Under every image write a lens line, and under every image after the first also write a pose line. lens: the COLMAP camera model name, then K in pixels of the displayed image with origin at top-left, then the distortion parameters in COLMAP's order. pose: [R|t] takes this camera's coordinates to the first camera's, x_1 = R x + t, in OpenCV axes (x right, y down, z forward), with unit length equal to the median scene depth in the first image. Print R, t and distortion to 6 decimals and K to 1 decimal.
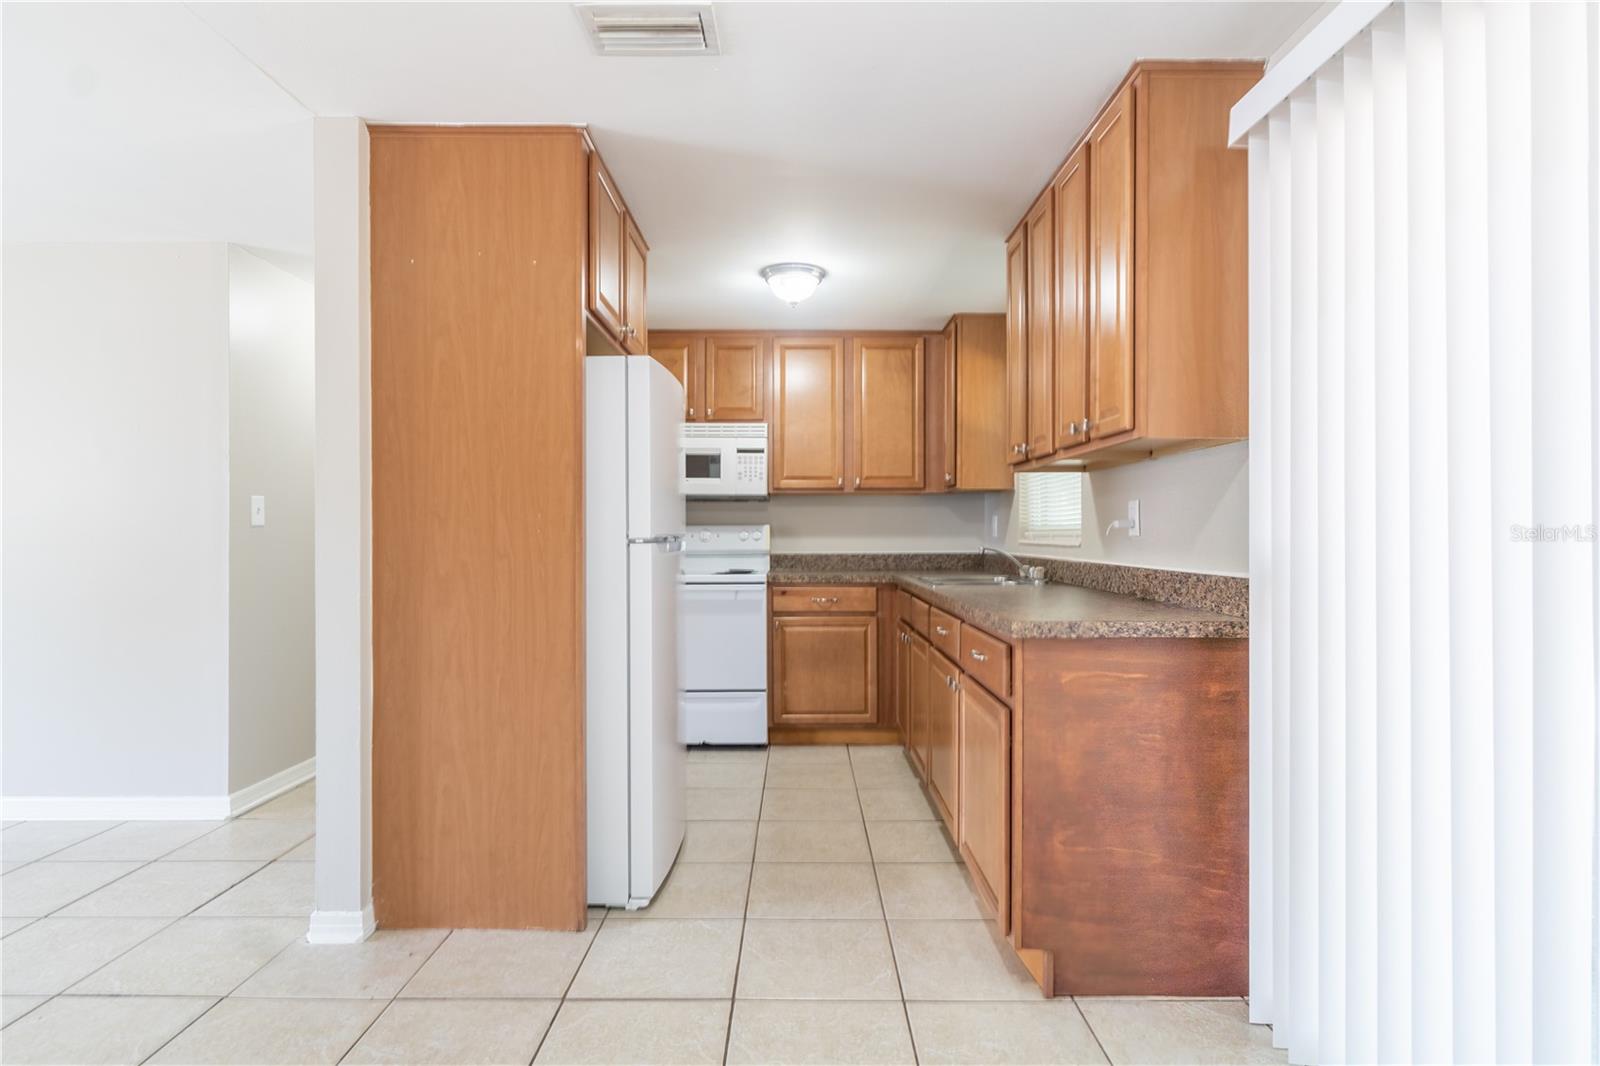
lens RADIAL K [[879.5, 0, 800.0], [0, 879.5, 533.0], [0, 0, 1]] dist [0.001509, 0.000246]
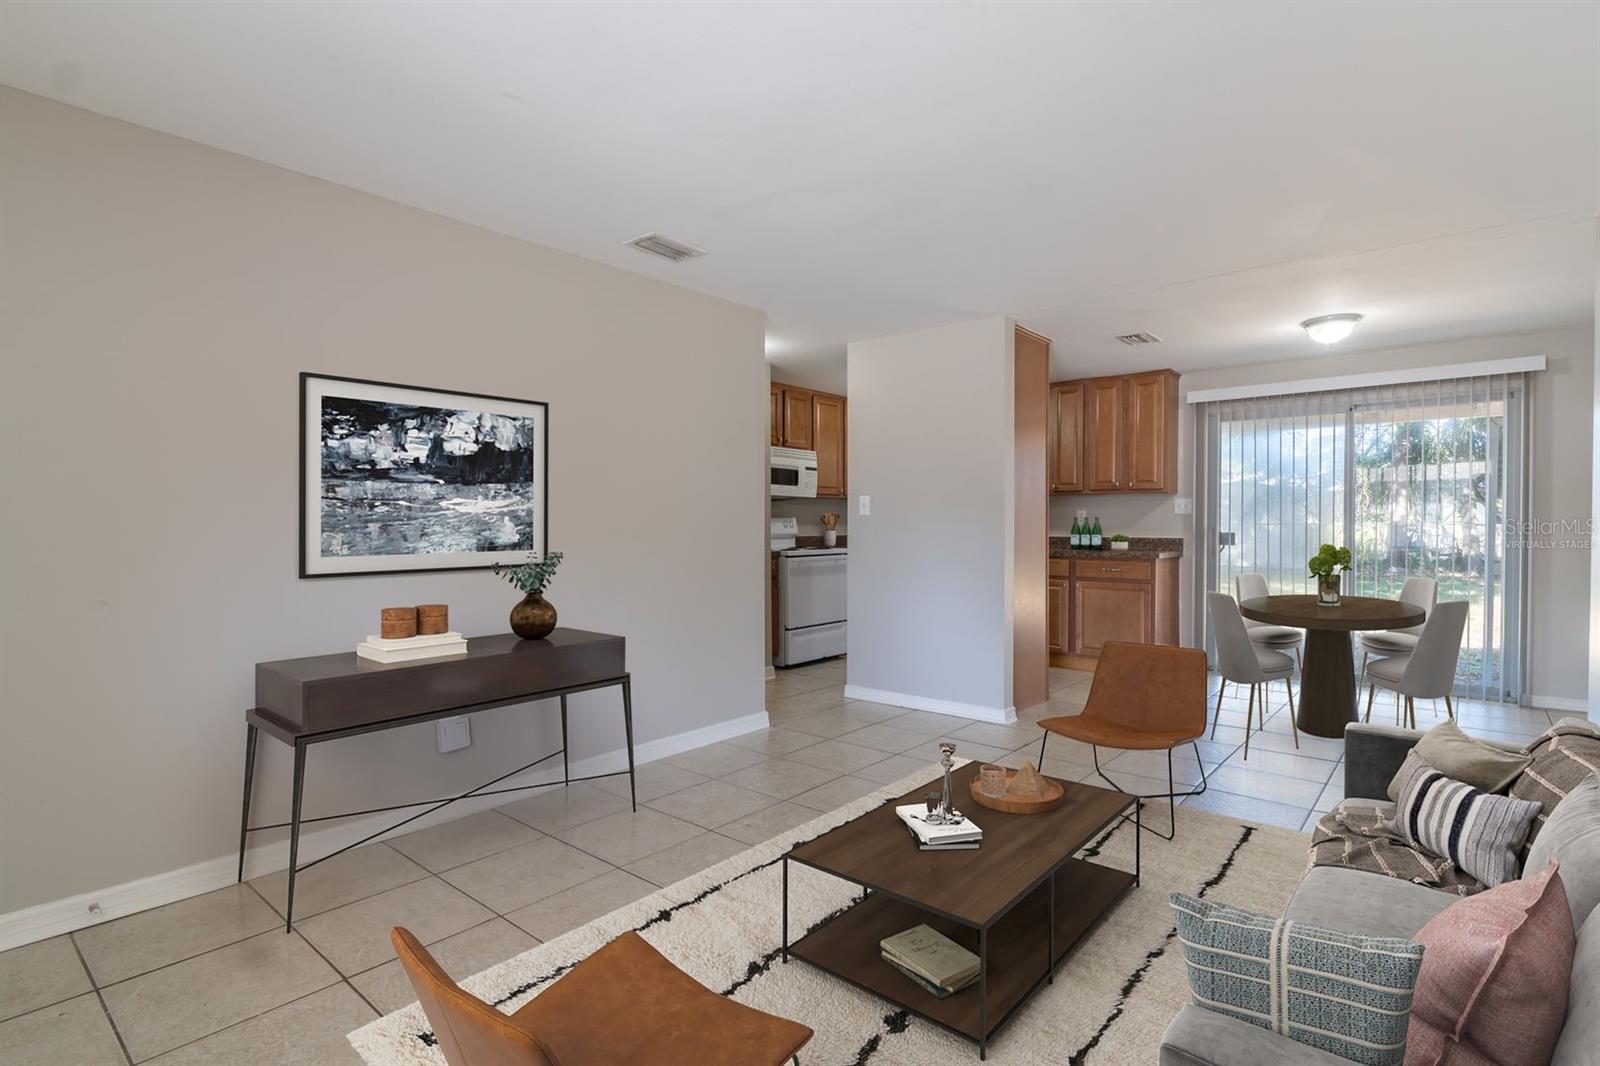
lens RADIAL K [[788.6, 0, 800.0], [0, 788.6, 533.0], [0, 0, 1]] dist [-0.001010, 0.000431]
pose [[0.651785, -0.003674, 0.758395, -1.103709], [-0.003771, 0.999960, 0.008086, 0.007101], [-0.758395, -0.008130, 0.651745, 0.119311]]
